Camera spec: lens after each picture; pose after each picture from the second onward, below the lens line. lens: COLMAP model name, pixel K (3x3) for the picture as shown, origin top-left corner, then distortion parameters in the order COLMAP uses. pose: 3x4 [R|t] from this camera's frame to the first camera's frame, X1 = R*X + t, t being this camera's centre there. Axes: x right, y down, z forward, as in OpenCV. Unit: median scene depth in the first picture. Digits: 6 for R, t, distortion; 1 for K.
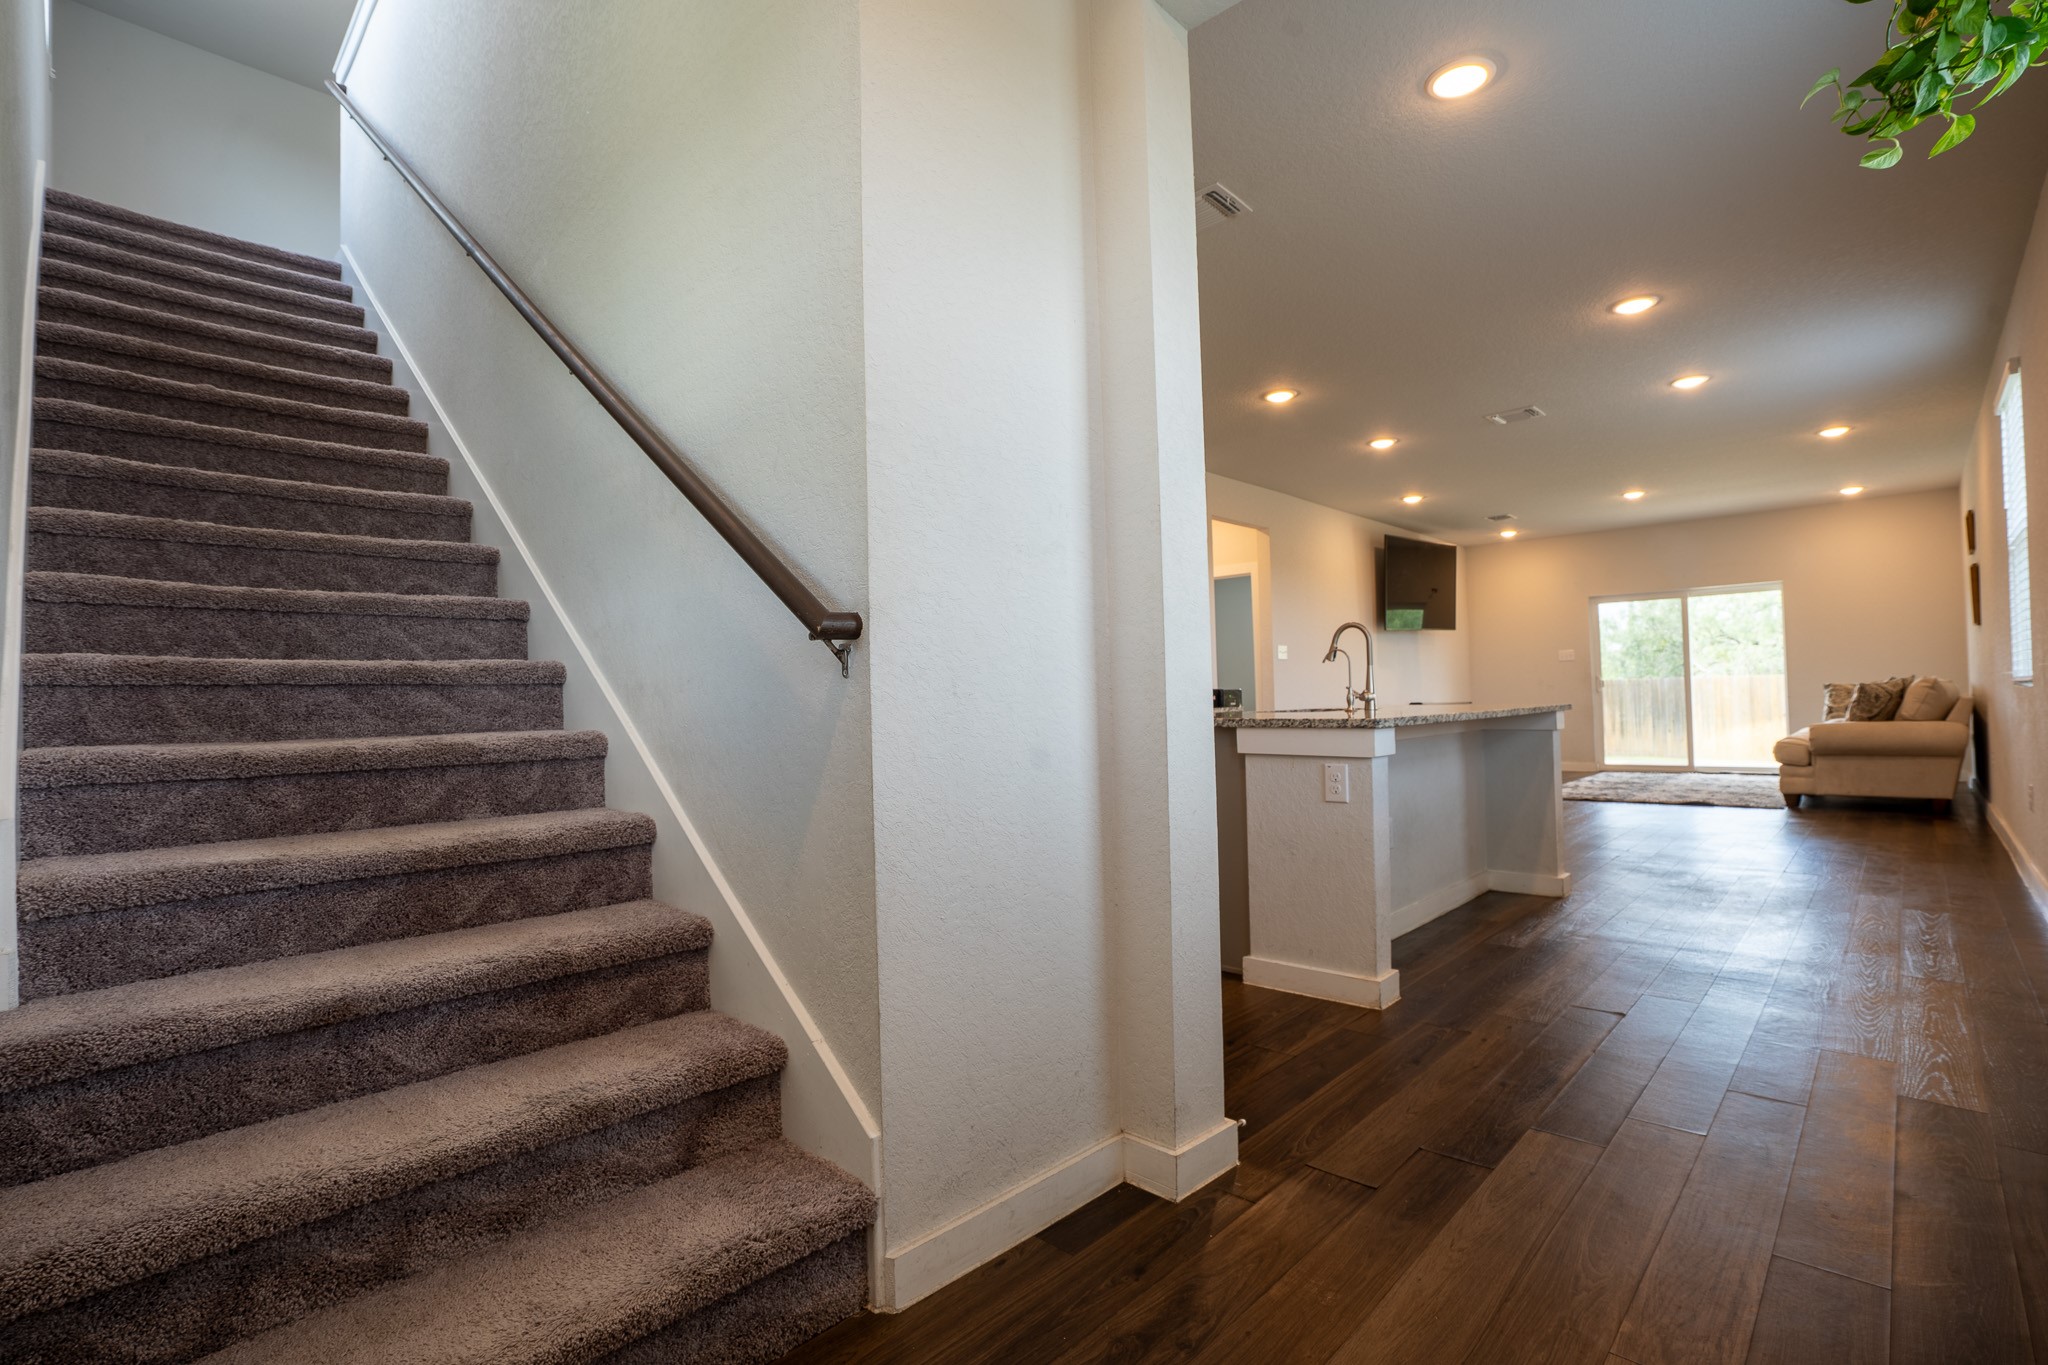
lens RADIAL K [[929.1, 0, 1024.0], [0, 929.1, 682.5], [0, 0, 1]] dist [-0.059776, 0.017382]
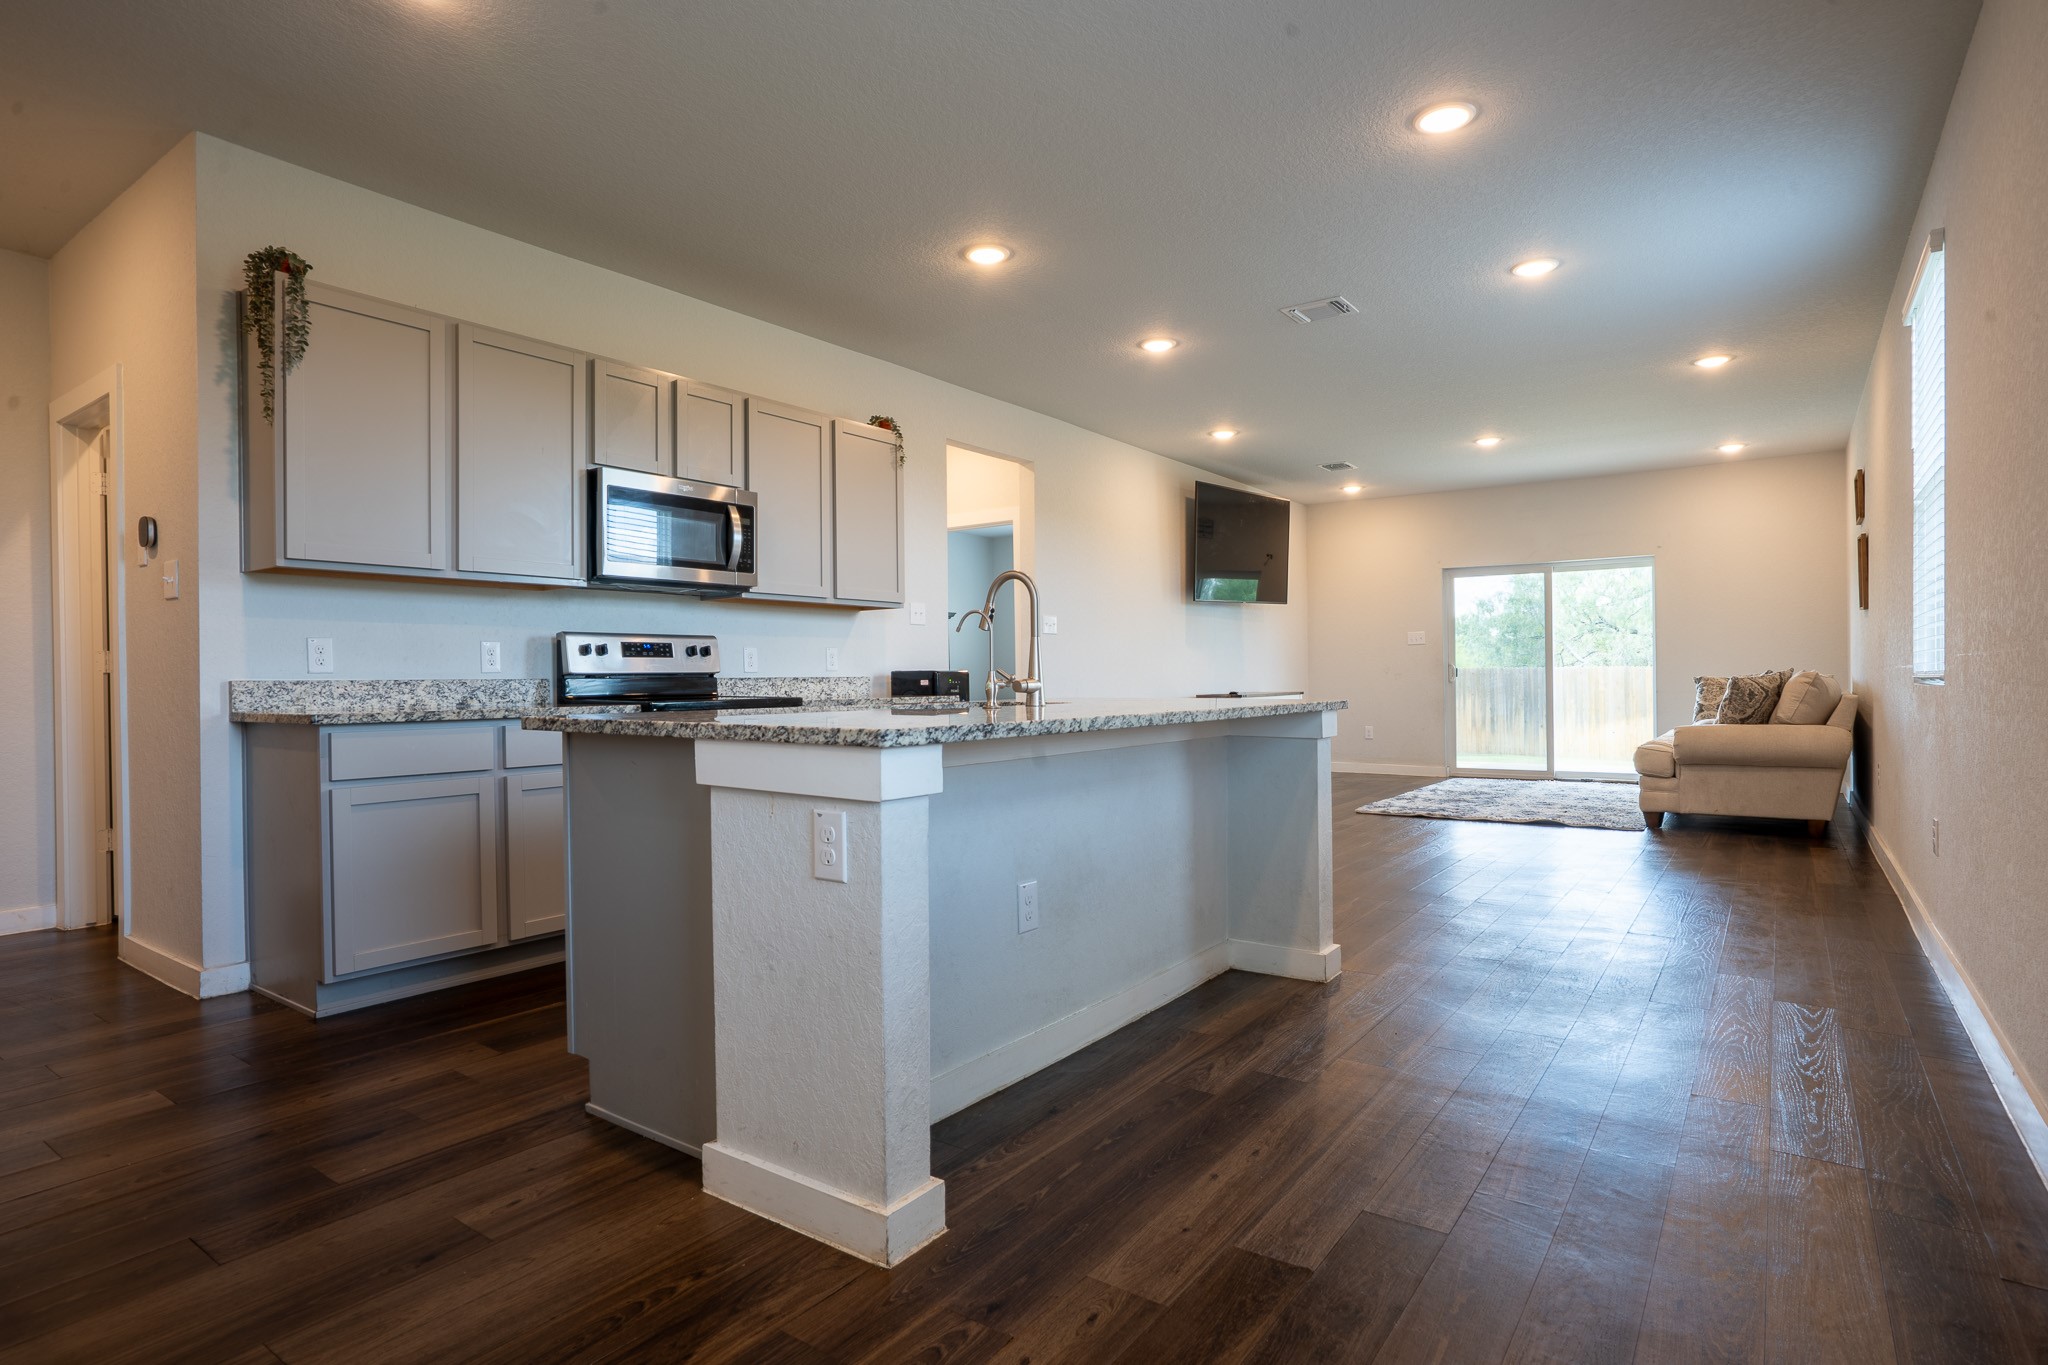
lens RADIAL K [[1064.3, 0, 1024.0], [0, 1064.3, 682.5], [0, 0, 1]] dist [-0.059229, 0.032805]
pose [[0.988283, 0.014299, 0.151960, 0.159681], [-0.017193, 0.999695, 0.017749, -0.000040], [-0.151659, -0.020153, 0.988227, 0.165097]]
